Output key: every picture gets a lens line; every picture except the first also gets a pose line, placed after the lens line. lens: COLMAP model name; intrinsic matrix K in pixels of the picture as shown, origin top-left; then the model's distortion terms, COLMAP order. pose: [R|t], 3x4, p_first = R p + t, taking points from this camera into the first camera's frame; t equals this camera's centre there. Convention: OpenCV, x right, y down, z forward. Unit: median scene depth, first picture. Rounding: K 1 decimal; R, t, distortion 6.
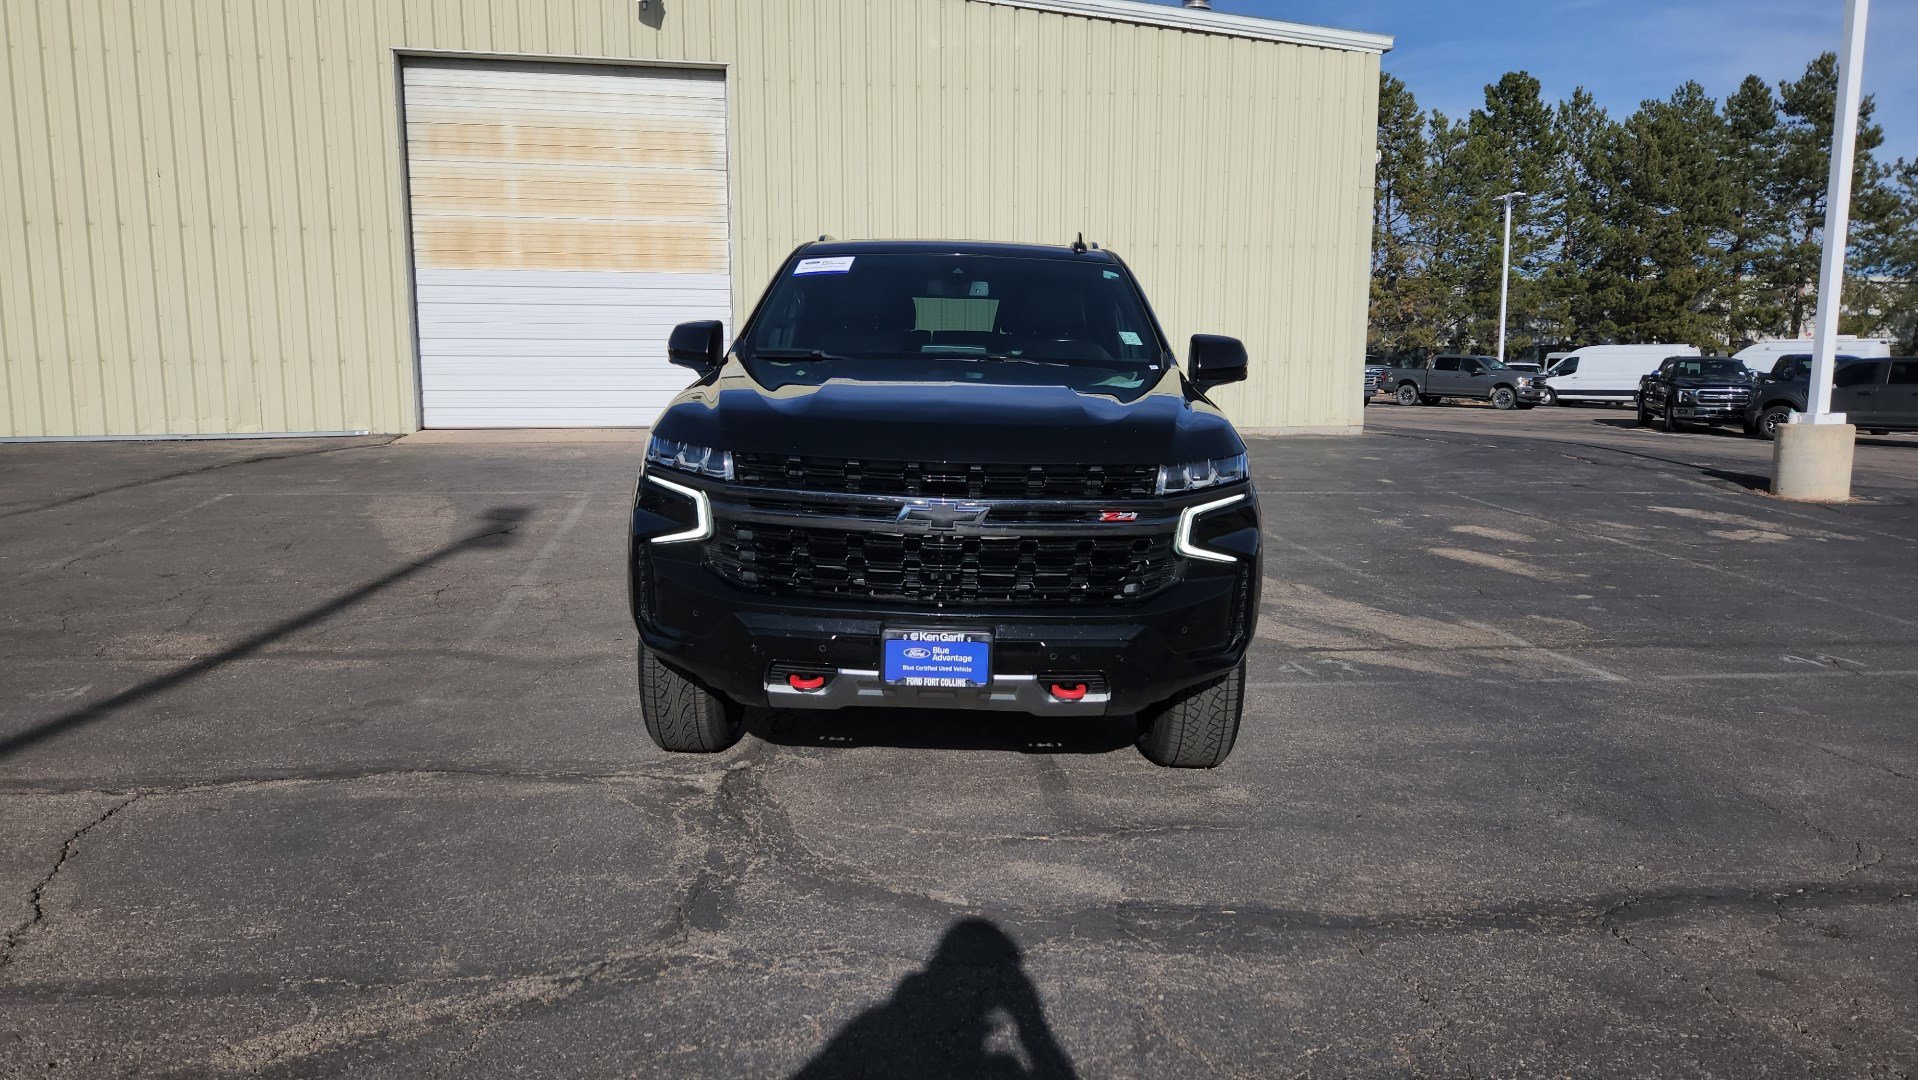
lens RADIAL K [[1277.9, 0, 928.8], [0, 1277.9, 523.6], [0, 0, 1]] dist [0.075189, -0.060011]
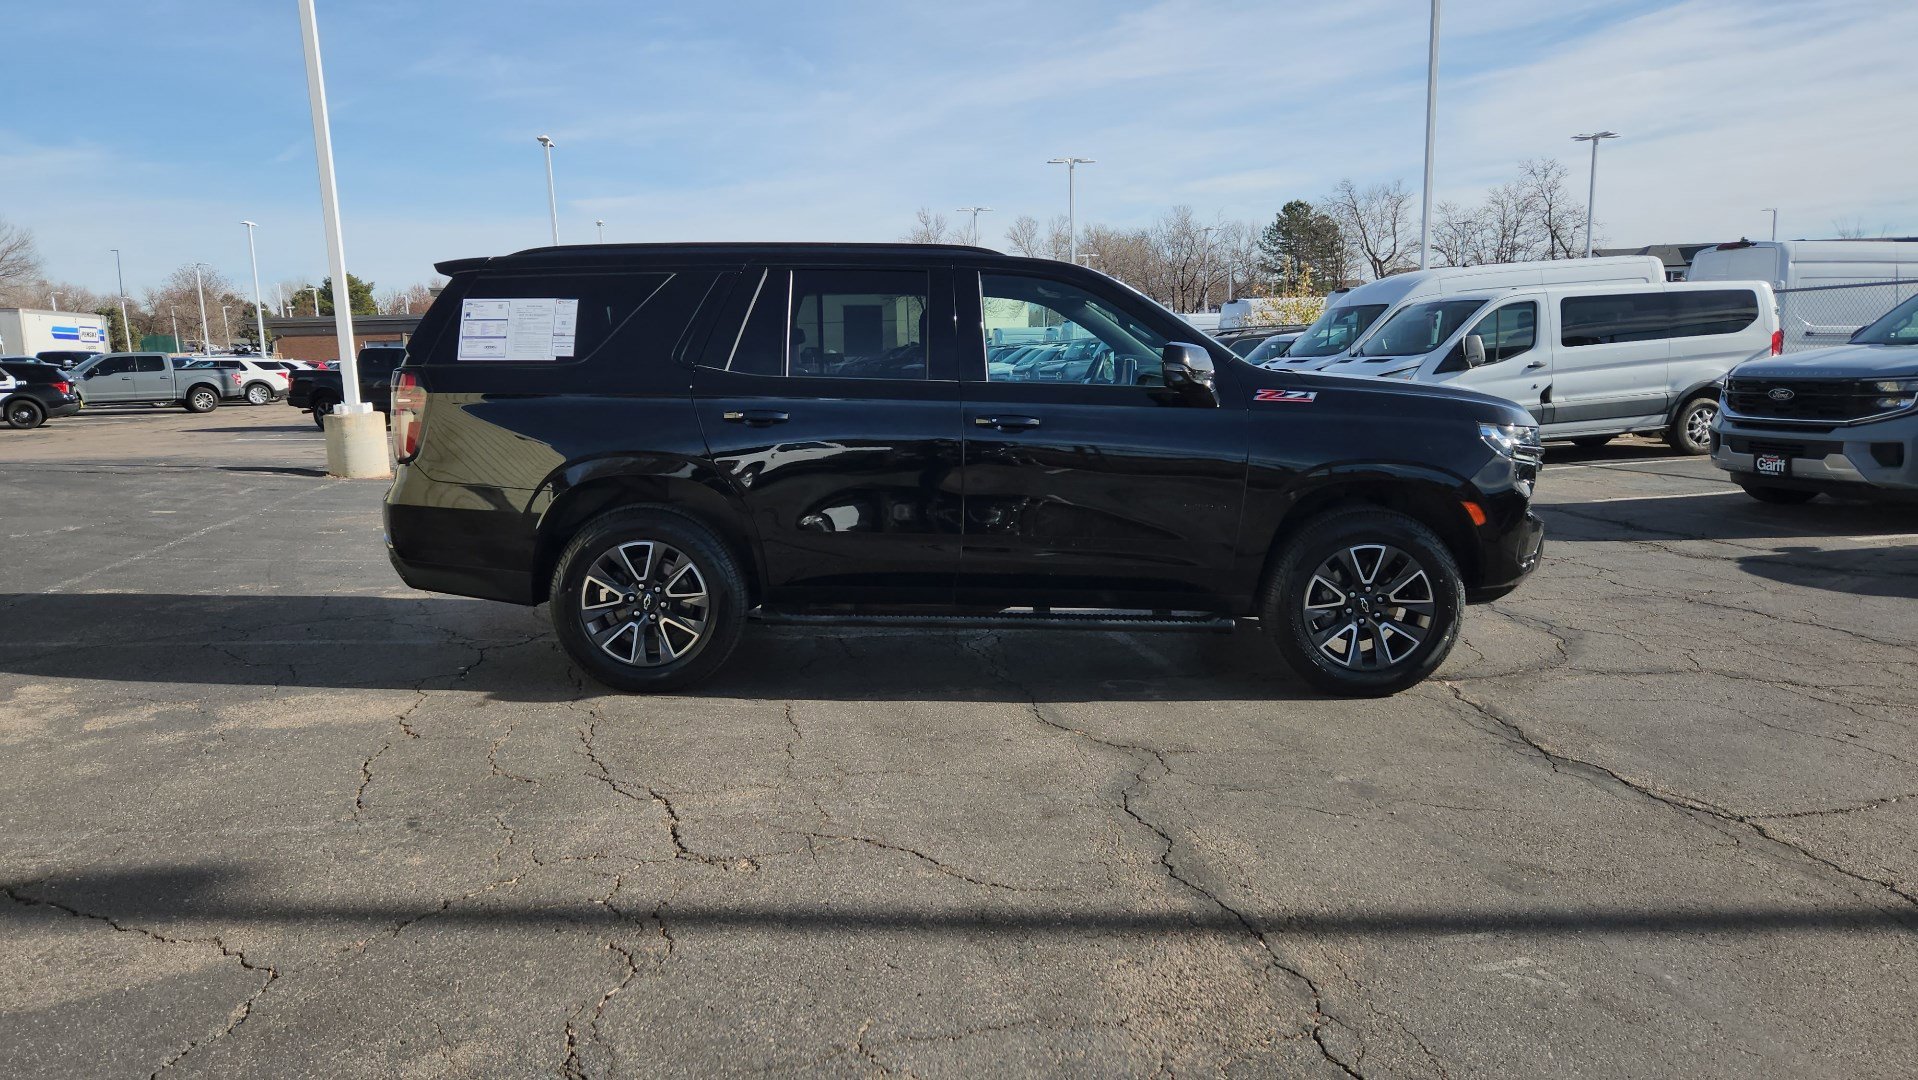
lens RADIAL K [[1277.9, 0, 927.6], [0, 1277.9, 536.7], [0, 0, 1]] dist [0.075189, -0.060011]
pose [[-0.019509, -0.160983, 0.986764, -1.414080], [0.143739, 0.976248, 0.162109, -0.238183], [-0.989423, 0.144999, 0.004094, 1.443446]]
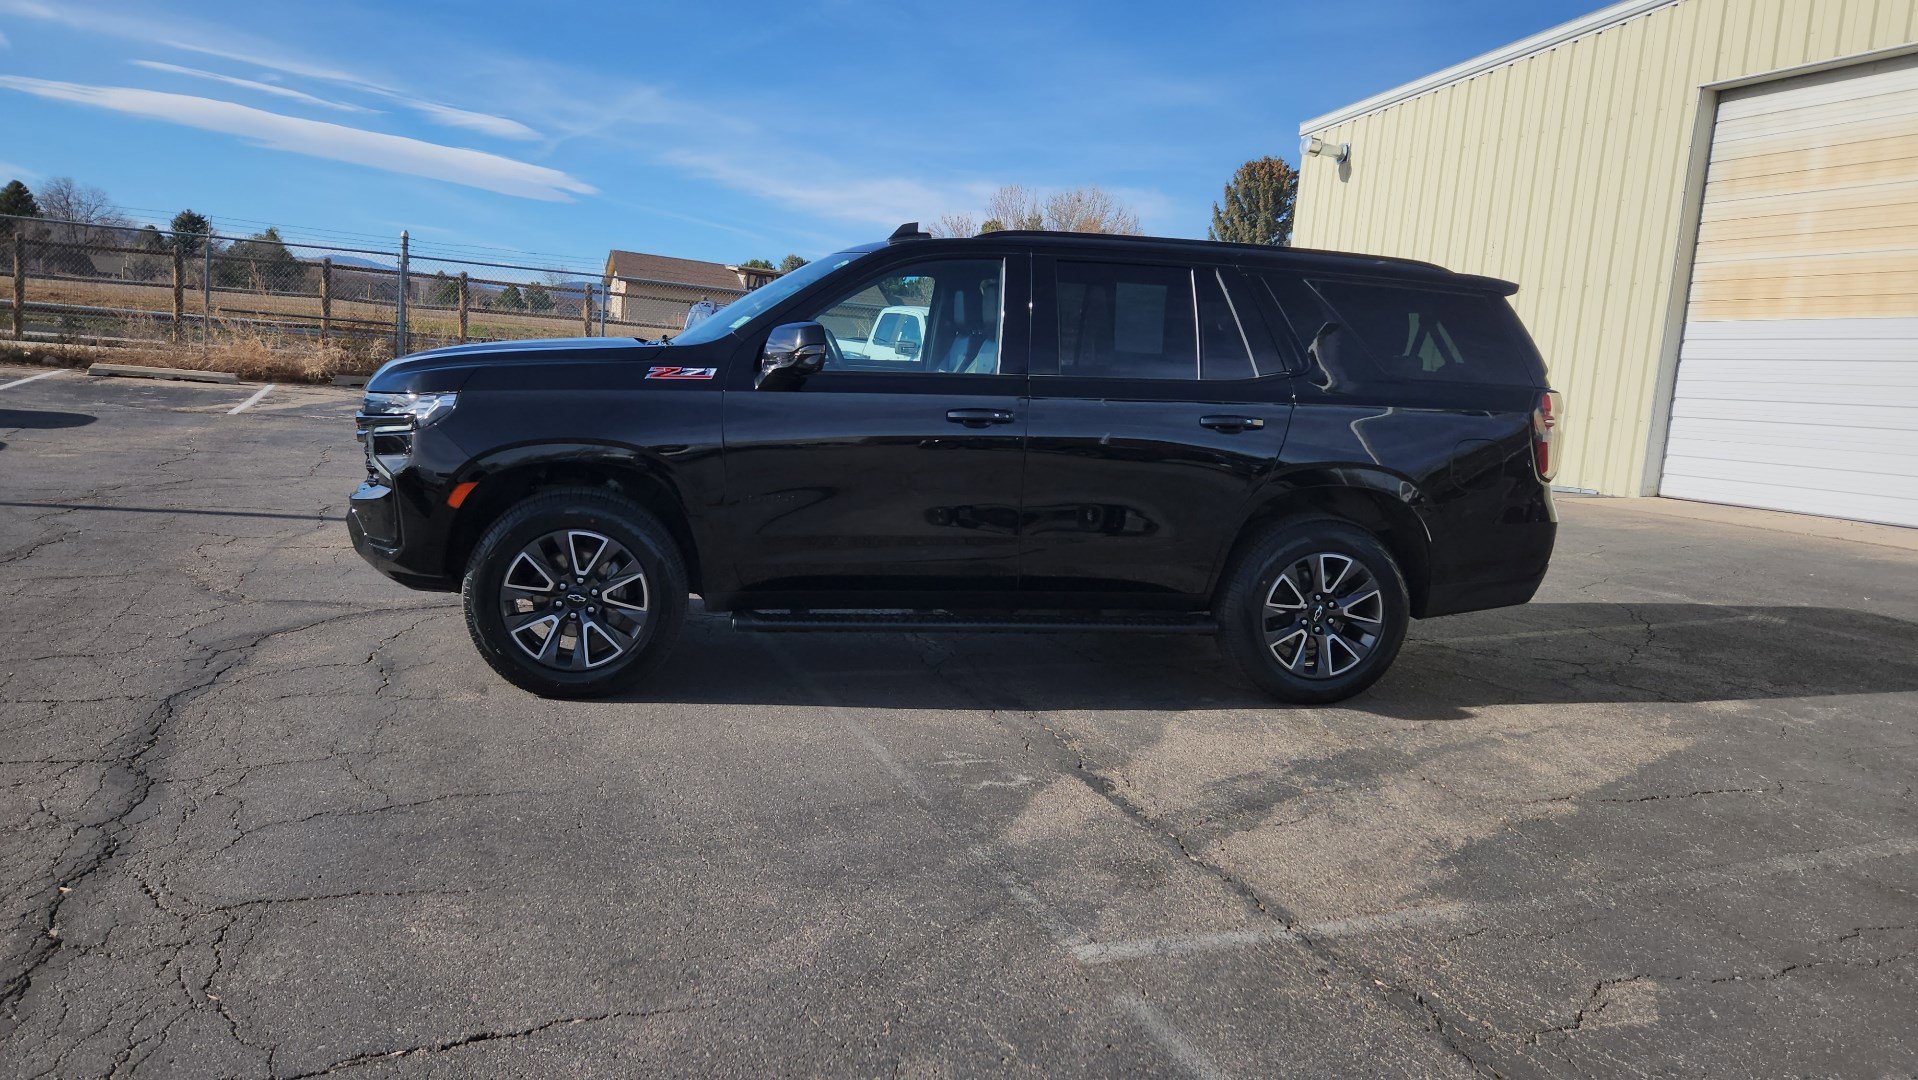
lens RADIAL K [[1277.9, 0, 929.6], [0, 1277.9, 511.9], [0, 0, 1]] dist [0.075189, -0.060011]
pose [[0.202616, 0.117547, -0.972178, 1.366144], [-0.193332, 0.978031, 0.077962, -0.119356], [0.959984, 0.172157, 0.220890, 1.063387]]
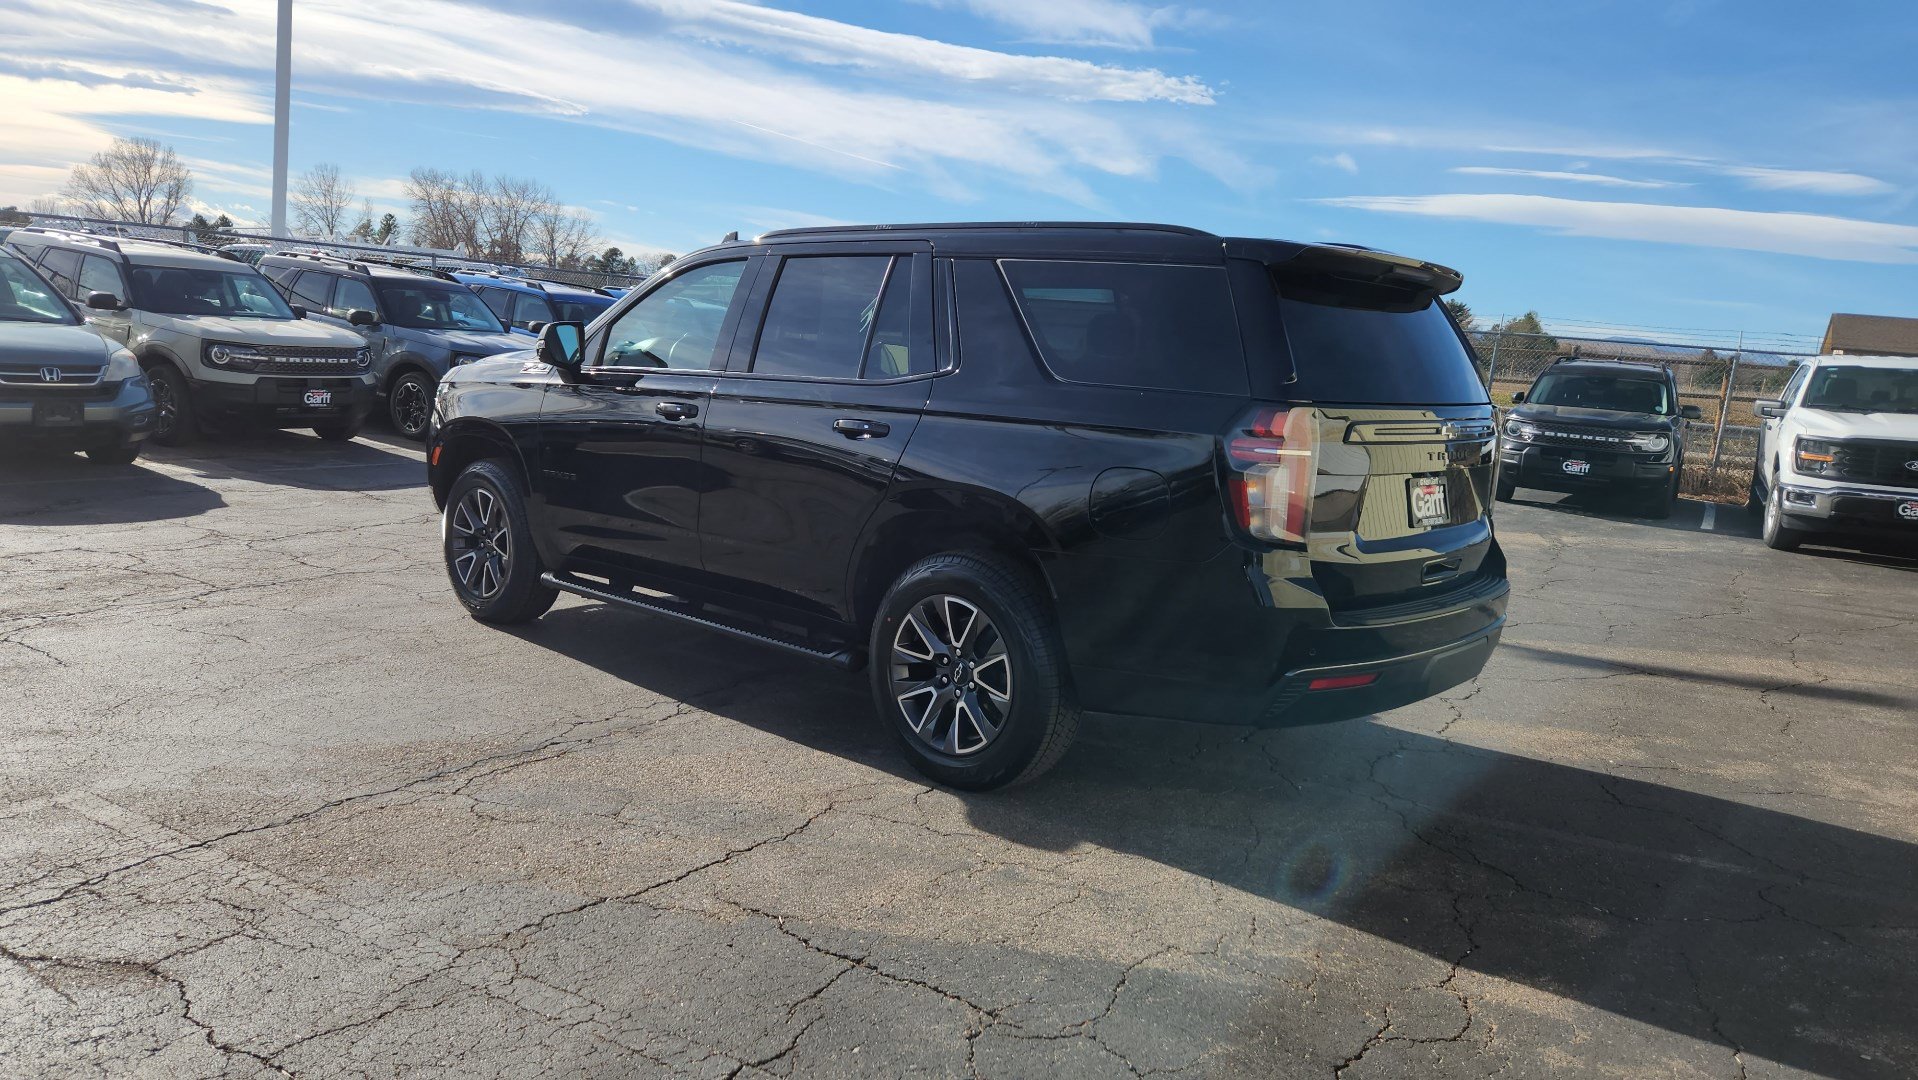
lens RADIAL K [[1277.9, 0, 920.1], [0, 1277.9, 533.8], [0, 0, 1]] dist [0.075189, -0.060011]
pose [[-0.649101, 0.046626, -0.759272, 1.009105], [-0.183797, 0.958935, 0.216014, -0.310836], [0.738165, 0.279767, -0.613876, 2.274224]]
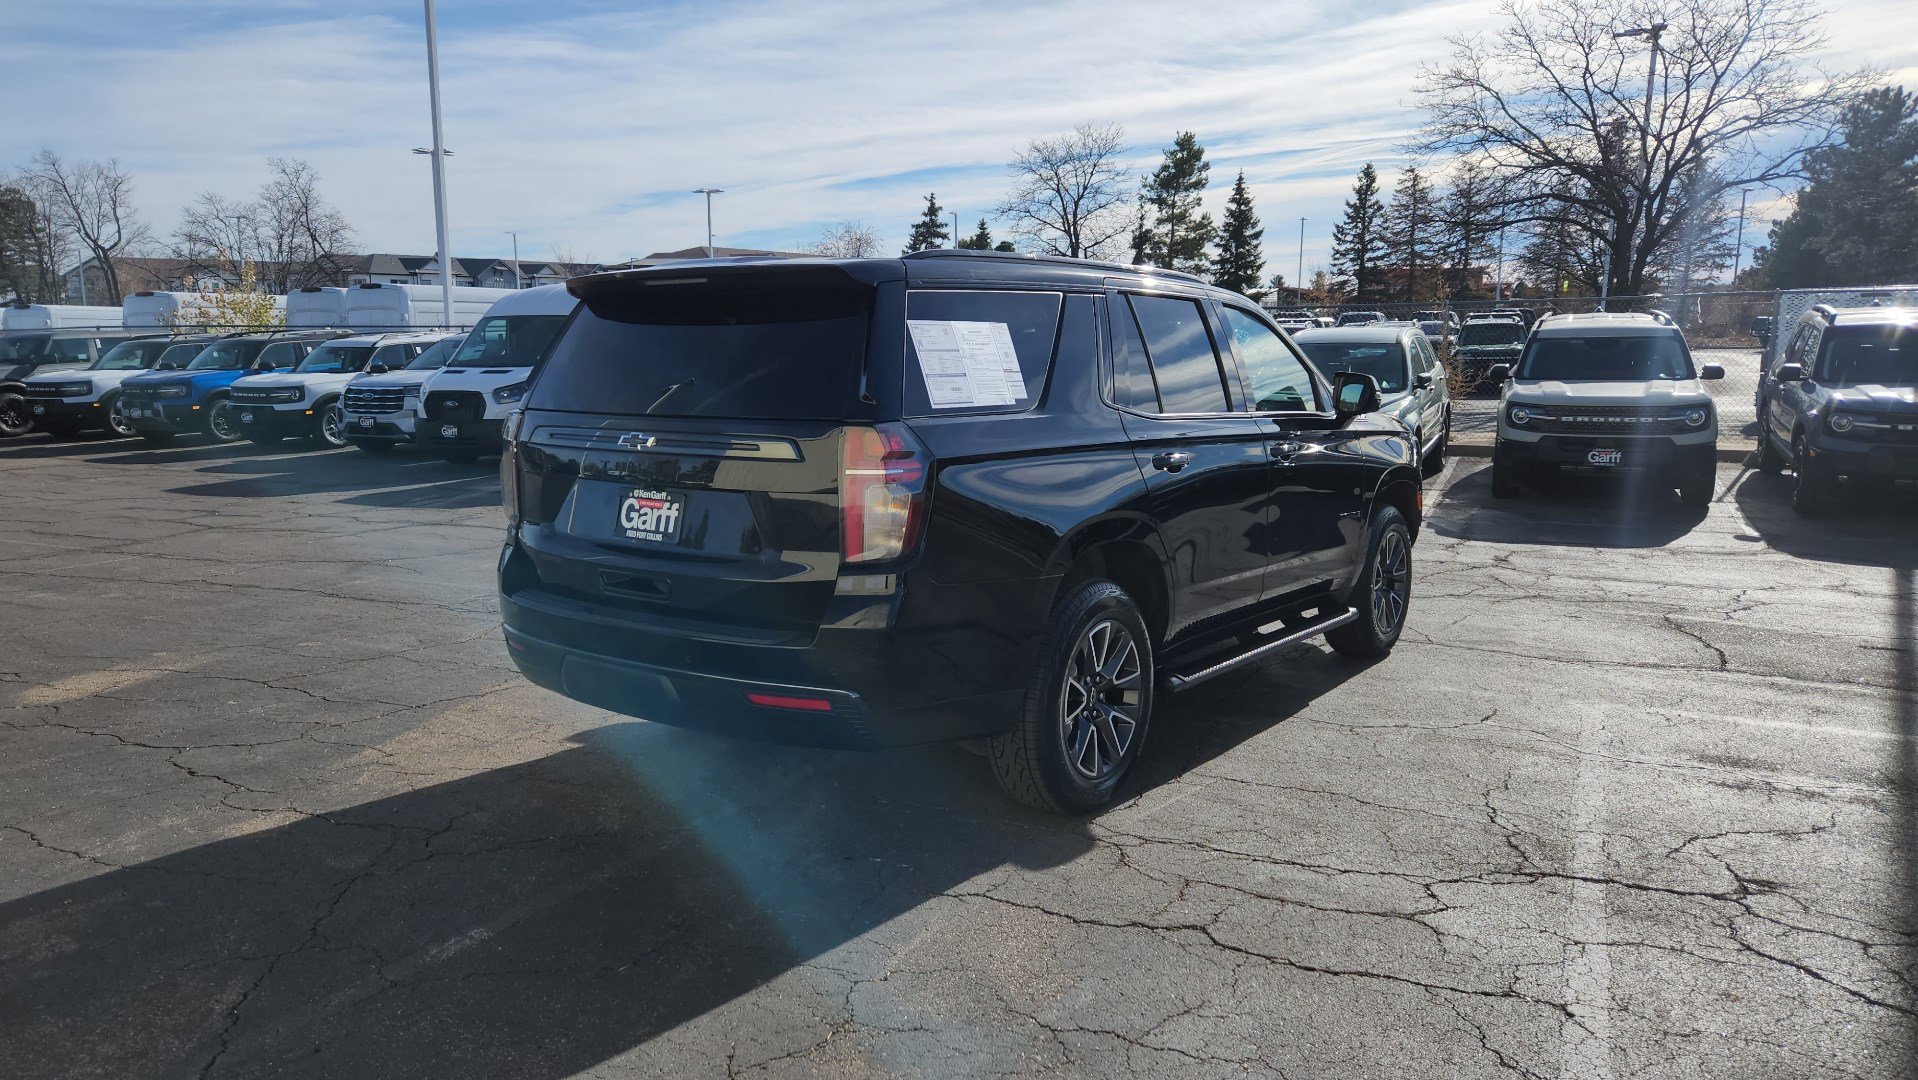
lens RADIAL K [[1277.9, 0, 925.1], [0, 1277.9, 528.3], [0, 0, 1]] dist [0.075189, -0.060011]
pose [[-0.810229, -0.100846, 0.577372, -0.651162], [0.064219, 0.963882, 0.258473, -0.411772], [-0.582585, 0.246501, -0.774489, 2.555723]]
